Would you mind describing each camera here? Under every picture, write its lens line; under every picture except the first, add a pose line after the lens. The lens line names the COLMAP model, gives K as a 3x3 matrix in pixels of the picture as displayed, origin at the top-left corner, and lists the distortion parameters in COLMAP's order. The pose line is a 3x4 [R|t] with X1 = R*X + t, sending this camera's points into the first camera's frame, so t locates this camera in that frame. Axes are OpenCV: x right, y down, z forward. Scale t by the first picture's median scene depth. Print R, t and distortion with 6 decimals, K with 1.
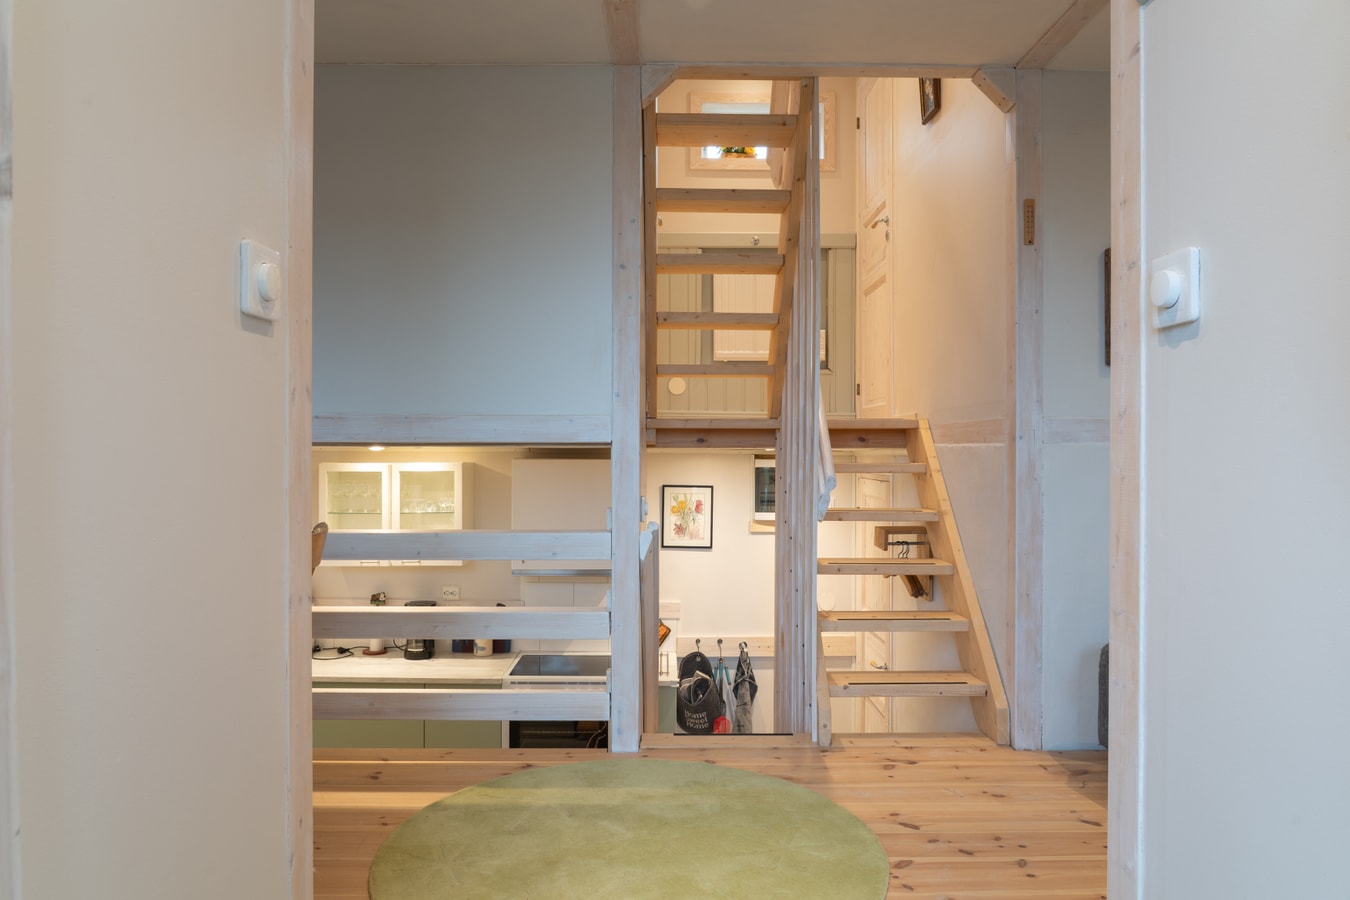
lens RADIAL K [[914.6, 0, 663.6], [0, 914.6, 455.5], [0, 0, 1]] dist [-0.027554, 0.008536]
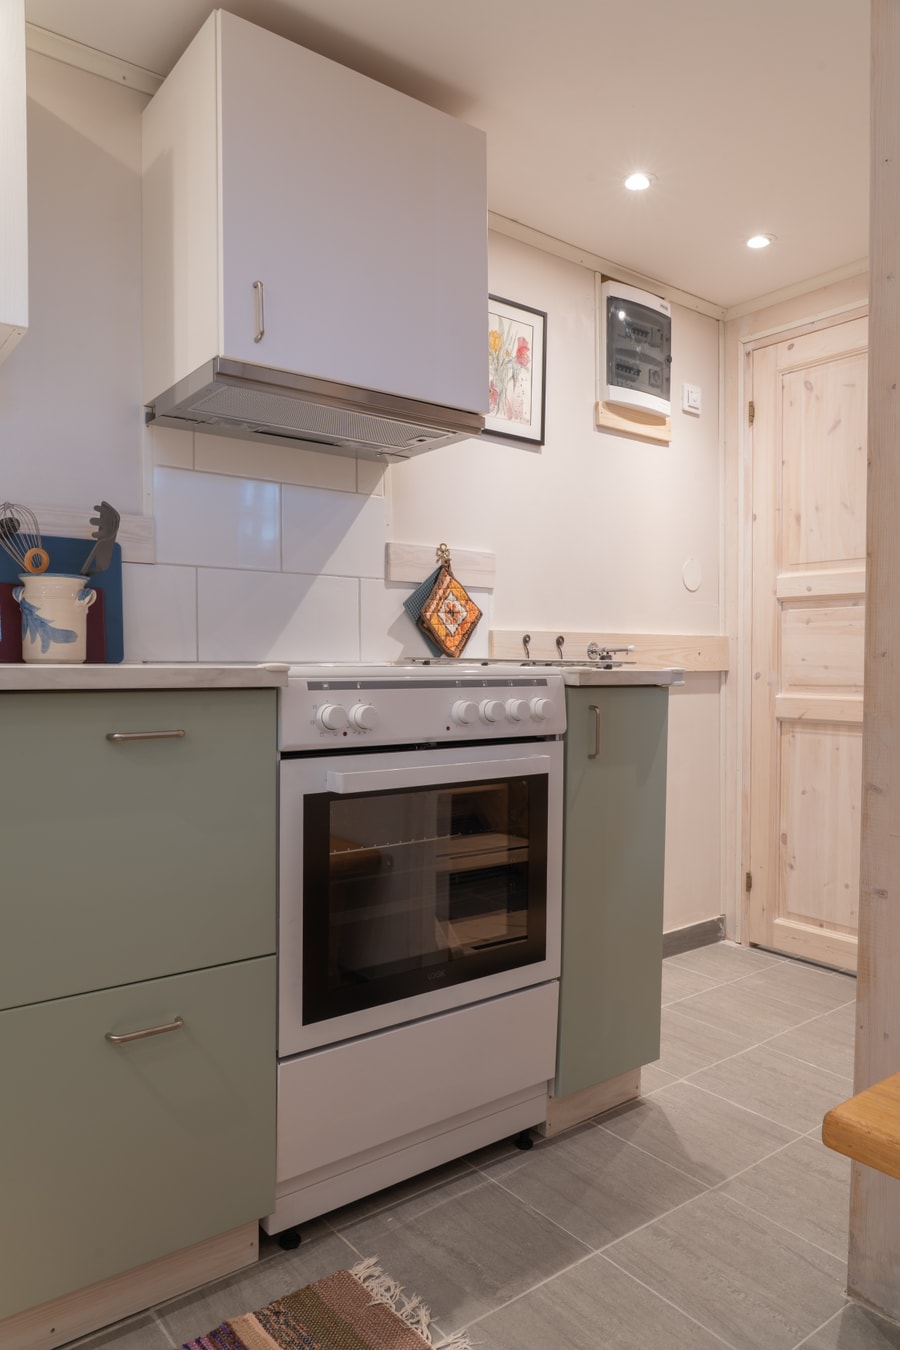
lens RADIAL K [[914.6, 0, 459.2], [0, 914.6, 670.5], [0, 0, 1]] dist [-0.027554, 0.008536]
pose [[0.791153, -0.008167, 0.611563, -0.276356], [-0.000122, 0.999909, 0.013511, 0.215014], [-0.611618, -0.010764, 0.791080, 0.661101]]
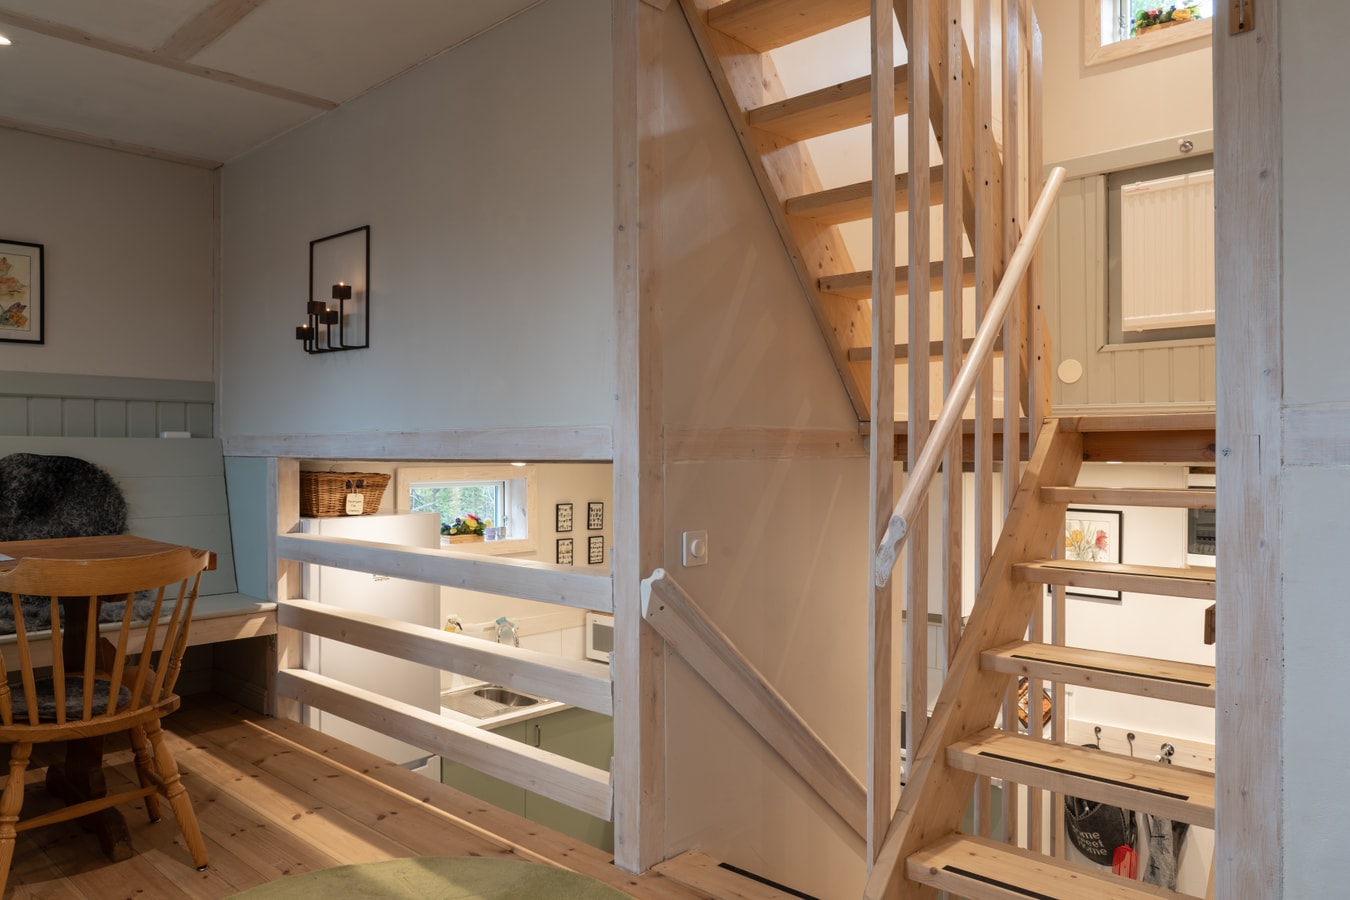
lens RADIAL K [[914.6, 0, 664.7], [0, 914.6, 455.9], [0, 0, 1]] dist [-0.027554, 0.008536]
pose [[0.728759, -0.005022, -0.684752, 0.278863], [0.005526, 0.999984, -0.001453, -0.010212], [0.684748, -0.002725, 0.728775, 0.260421]]
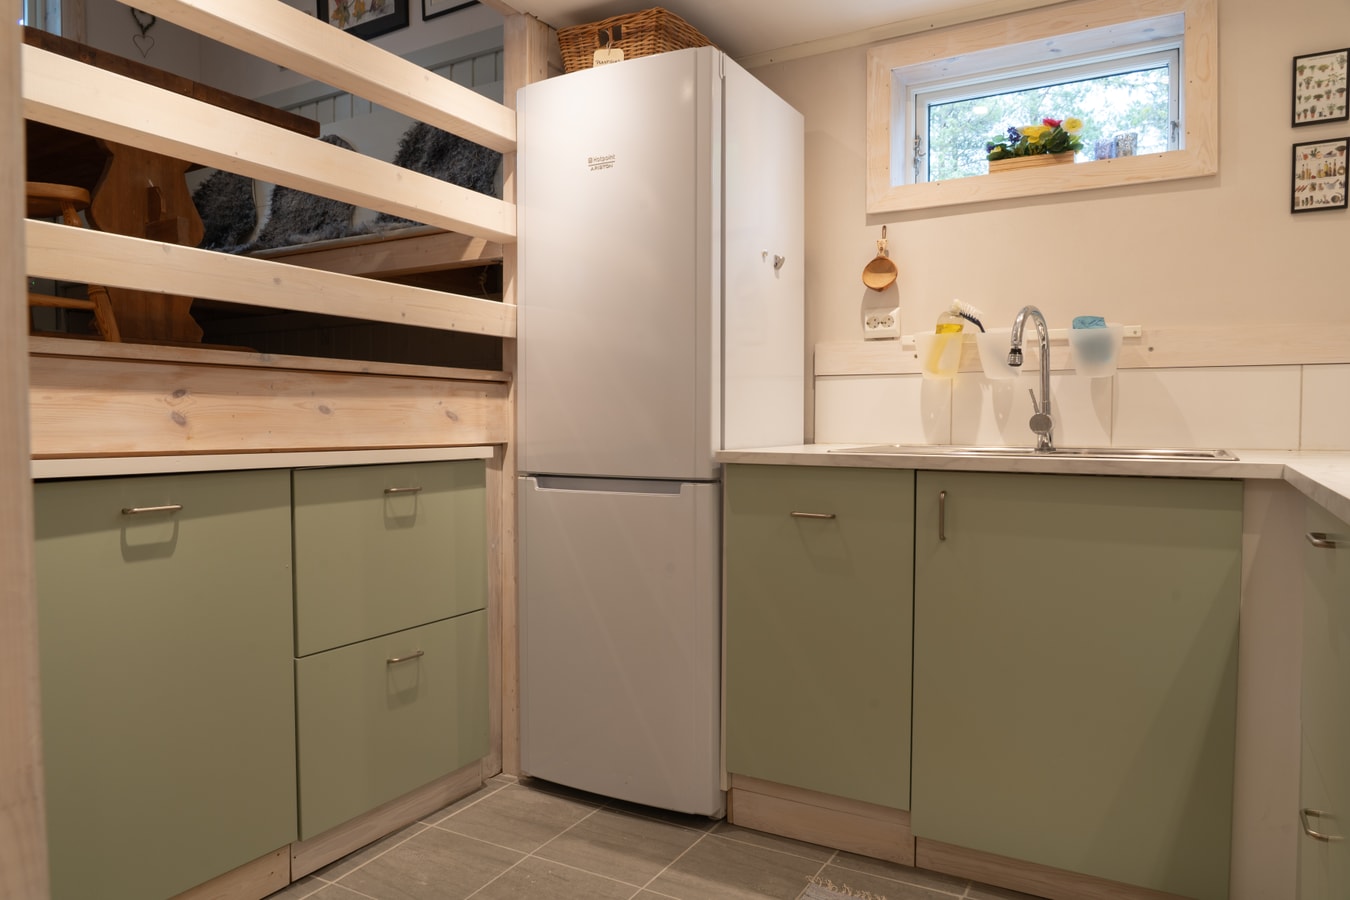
lens RADIAL K [[914.6, 0, 668.3], [0, 914.6, 445.4], [0, 0, 1]] dist [-0.027554, 0.008536]
pose [[-0.501368, 0.015233, -0.865100, 0.002645], [-0.004370, 0.999788, 0.020138, 0.204933], [0.865223, 0.013877, -0.501195, 0.865776]]
